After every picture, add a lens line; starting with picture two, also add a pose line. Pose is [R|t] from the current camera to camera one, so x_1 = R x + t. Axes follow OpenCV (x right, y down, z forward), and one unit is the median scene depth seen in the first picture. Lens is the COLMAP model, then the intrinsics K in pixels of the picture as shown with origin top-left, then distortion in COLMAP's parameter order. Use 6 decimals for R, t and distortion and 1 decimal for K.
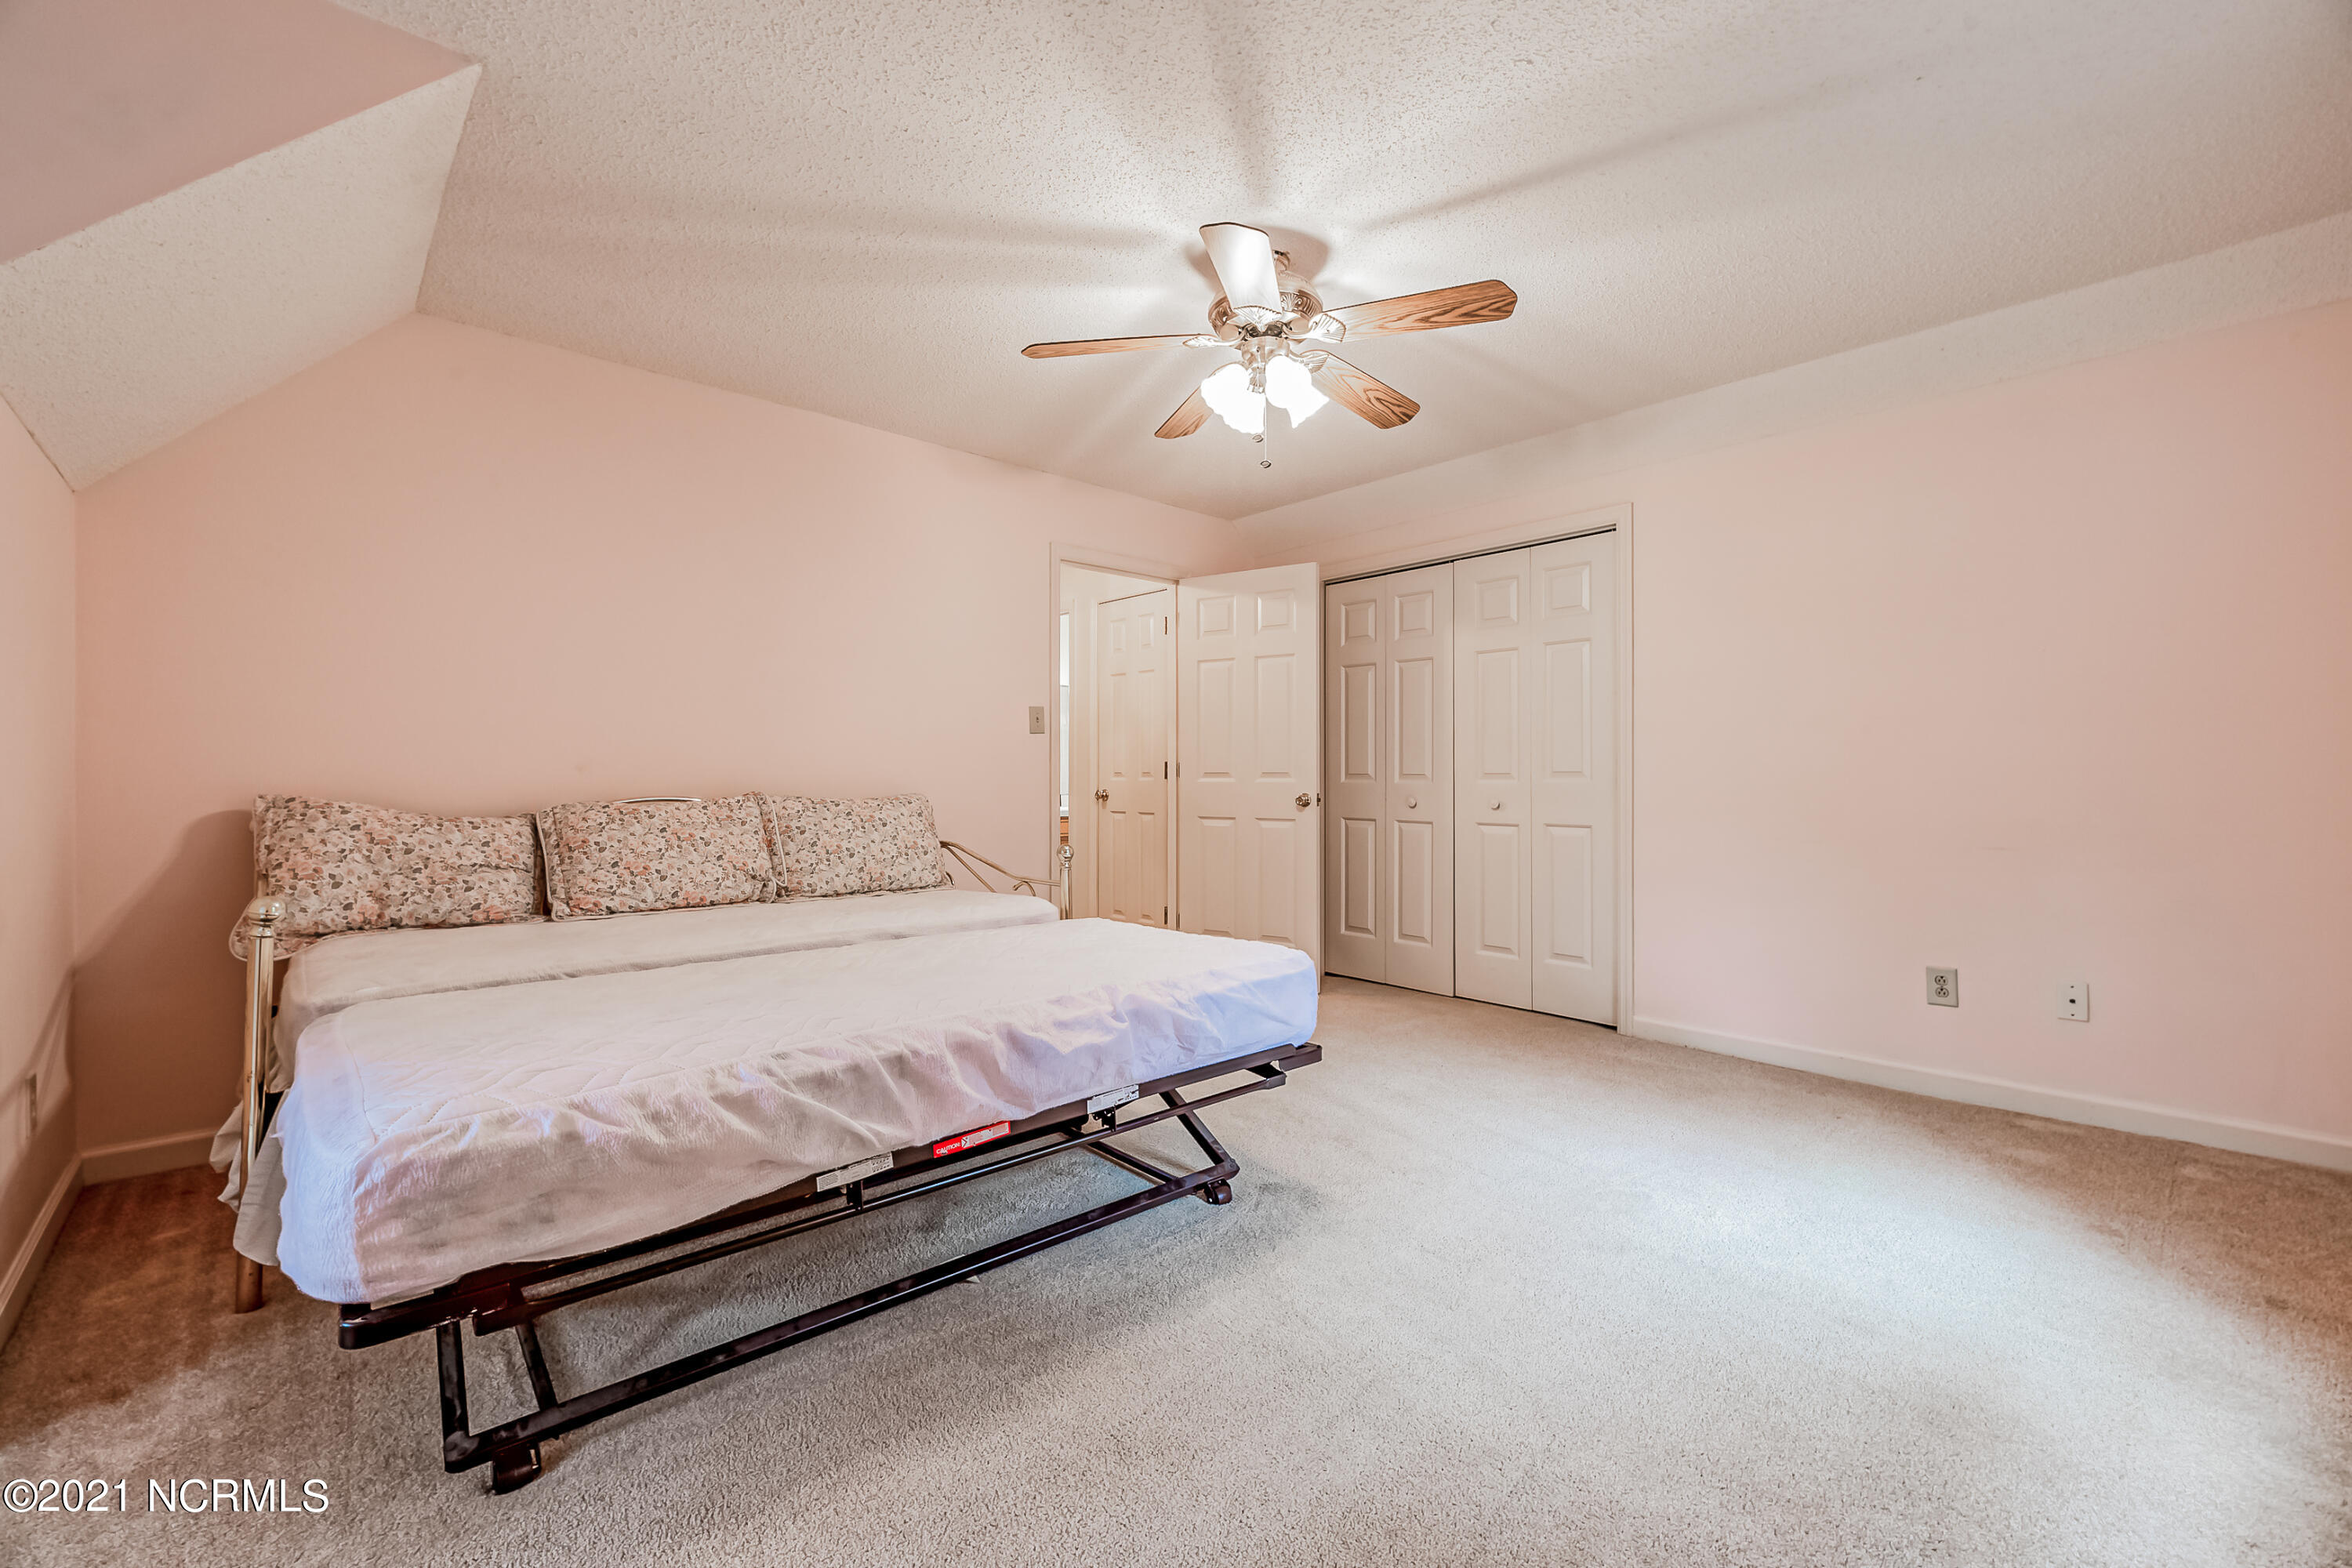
lens RADIAL K [[960.3, 0, 1185.2], [0, 960.3, 782.4], [0, 0, 1]] dist [-0.002914, -0.000151]
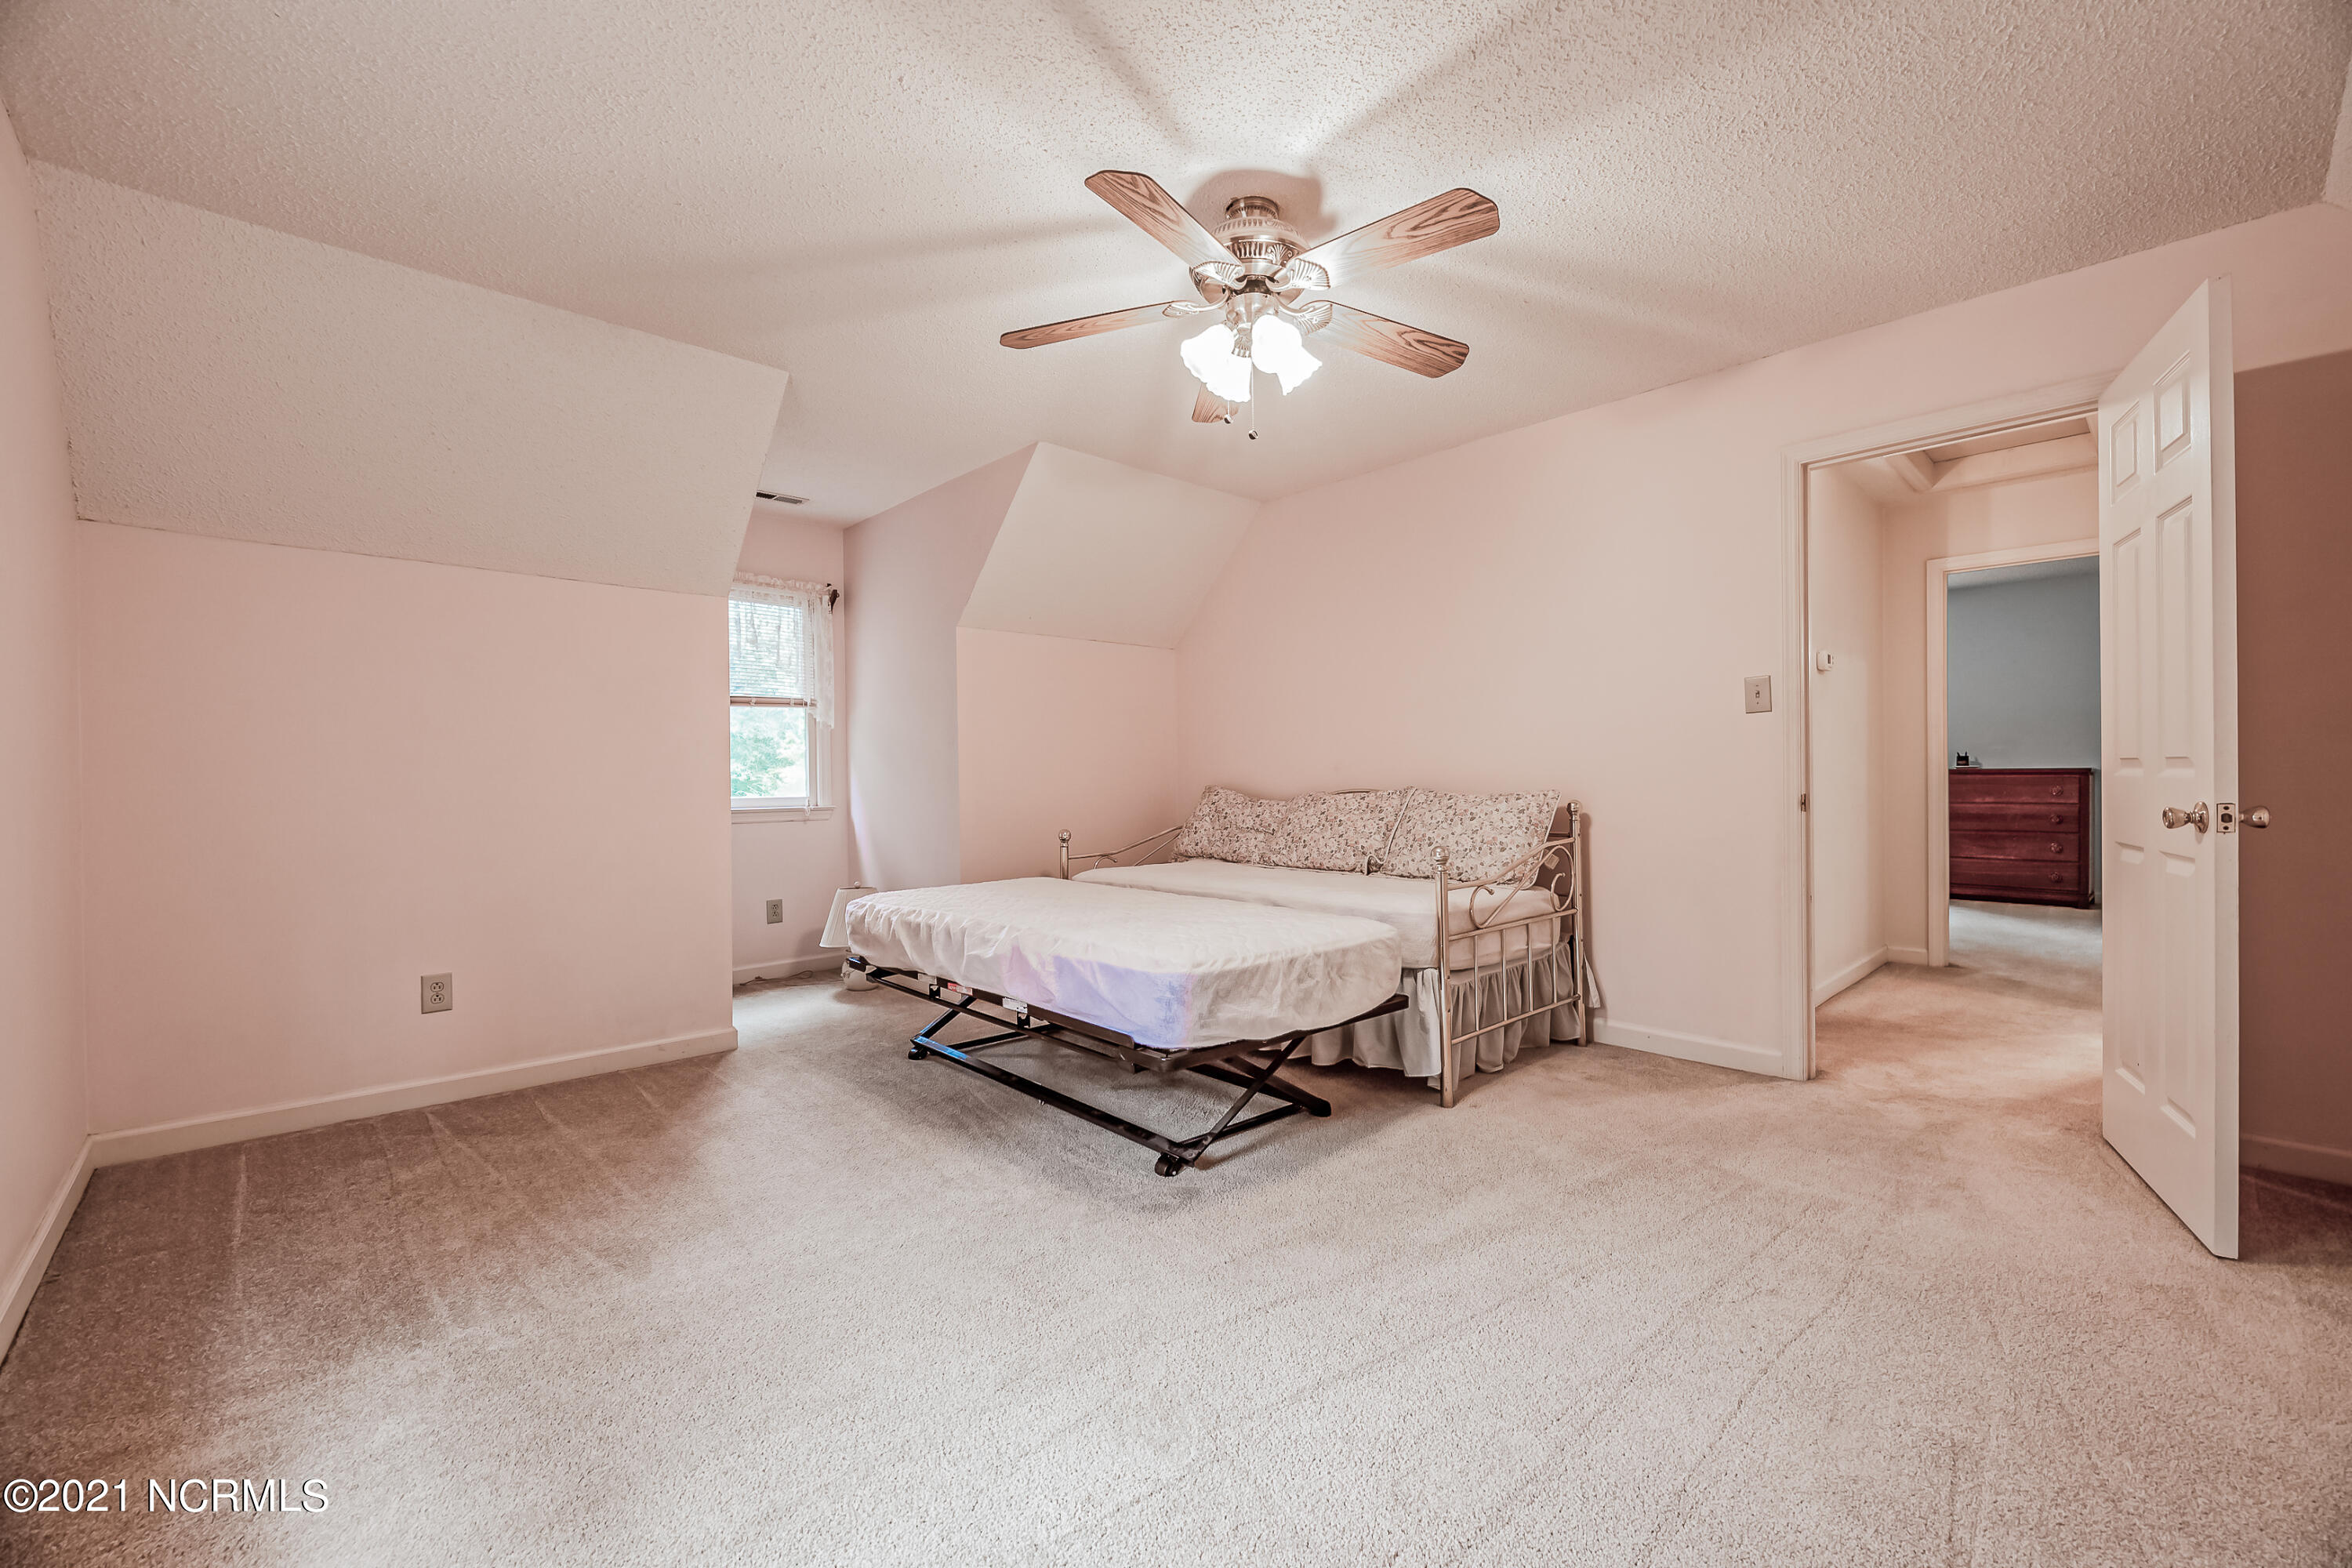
lens RADIAL K [[960.3, 0, 1184.4], [0, 960.3, 787.5], [0, 0, 1]] dist [-0.002914, -0.000151]
pose [[0.001366, 0.009768, -0.999951, 1.106309], [0.002898, 0.999948, 0.009772, -0.002646], [0.999995, -0.002911, 0.001338, 1.032993]]
